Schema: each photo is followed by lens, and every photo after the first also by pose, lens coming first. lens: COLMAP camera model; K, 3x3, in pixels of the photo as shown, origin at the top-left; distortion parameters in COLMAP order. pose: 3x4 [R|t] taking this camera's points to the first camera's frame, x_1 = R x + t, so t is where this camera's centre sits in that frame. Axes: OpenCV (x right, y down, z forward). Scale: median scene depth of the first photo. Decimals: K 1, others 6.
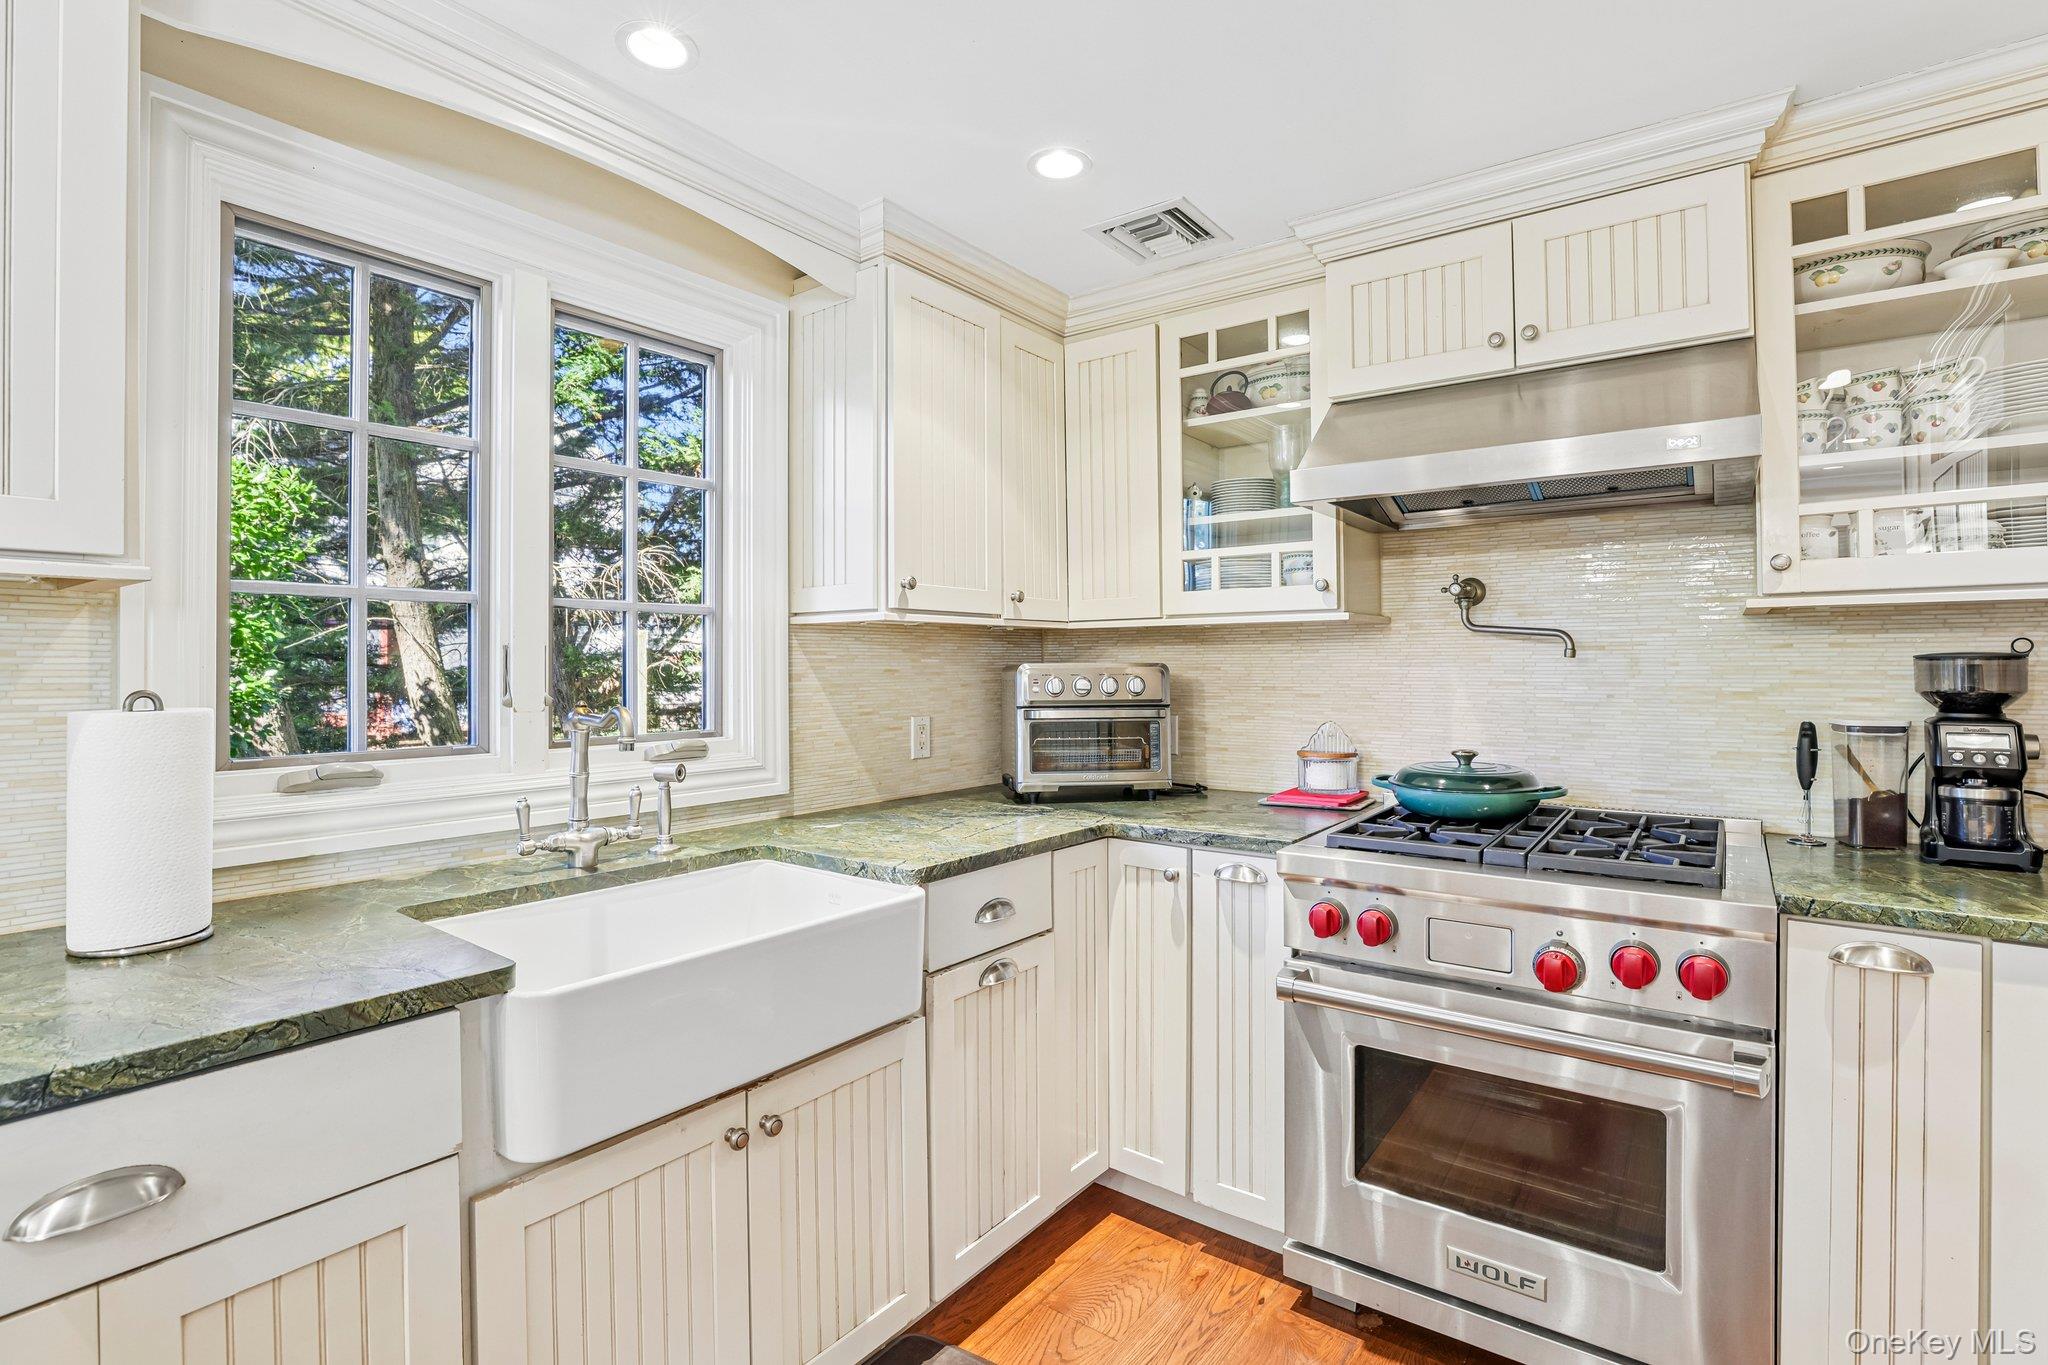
lens RADIAL K [[961.1, 0, 1023.1], [0, 961.1, 670.5], [0, 0, 1]] dist [-0.011409, 0.001562]
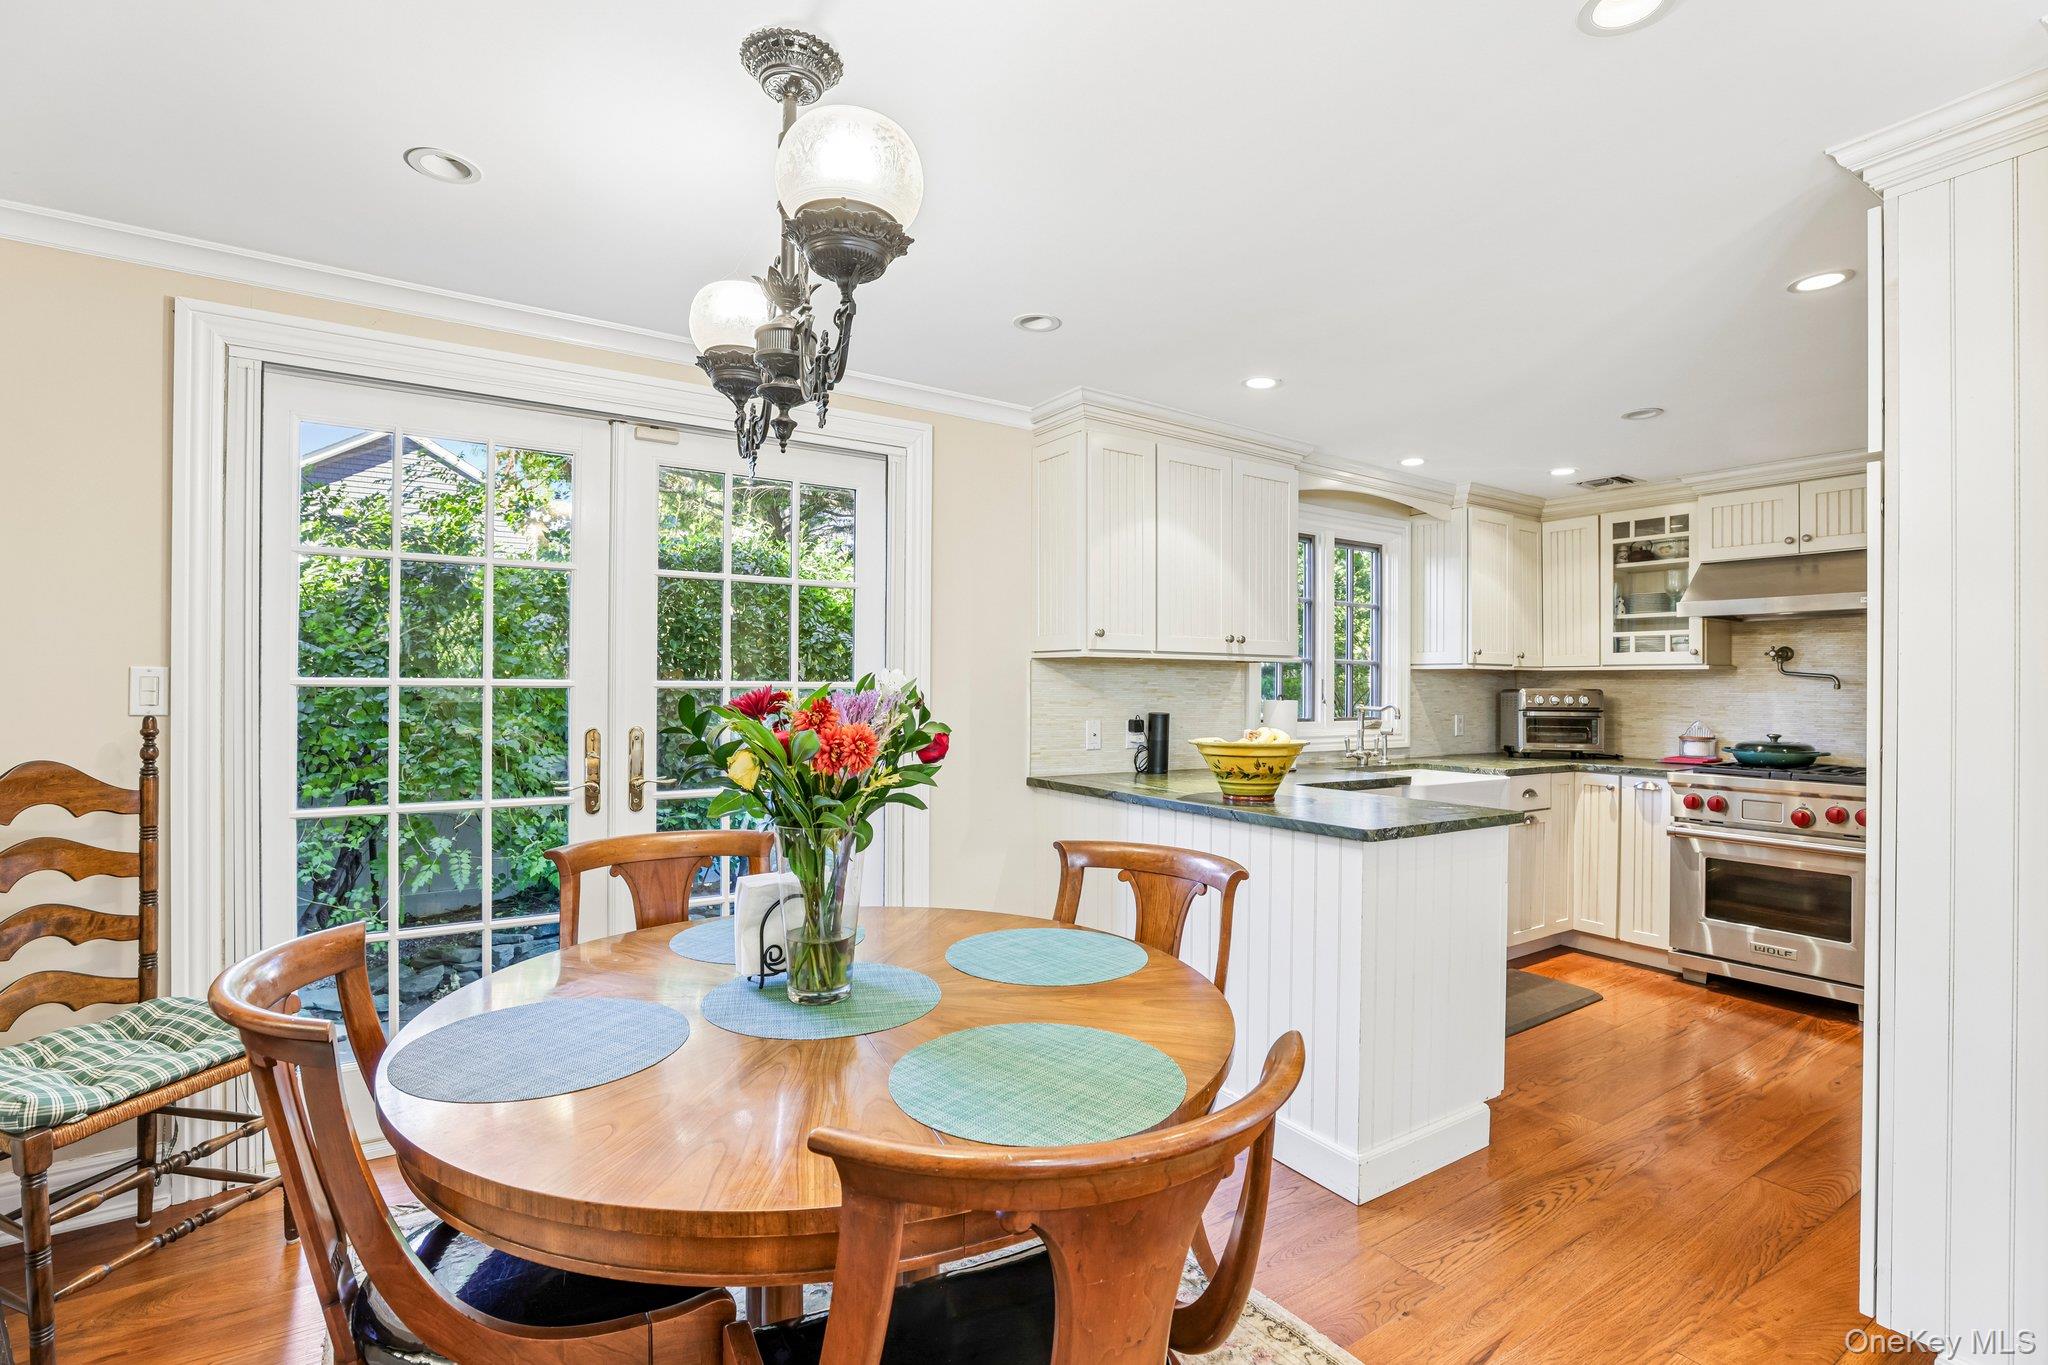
lens RADIAL K [[961.1, 0, 1027.1], [0, 961.1, 694.2], [0, 0, 1]] dist [-0.011409, 0.001562]
pose [[0.948903, 0.014026, -0.315256, -0.384032], [-0.013735, 0.999901, 0.003143, 0.013650], [0.315269, 0.001347, 0.949001, -1.347877]]
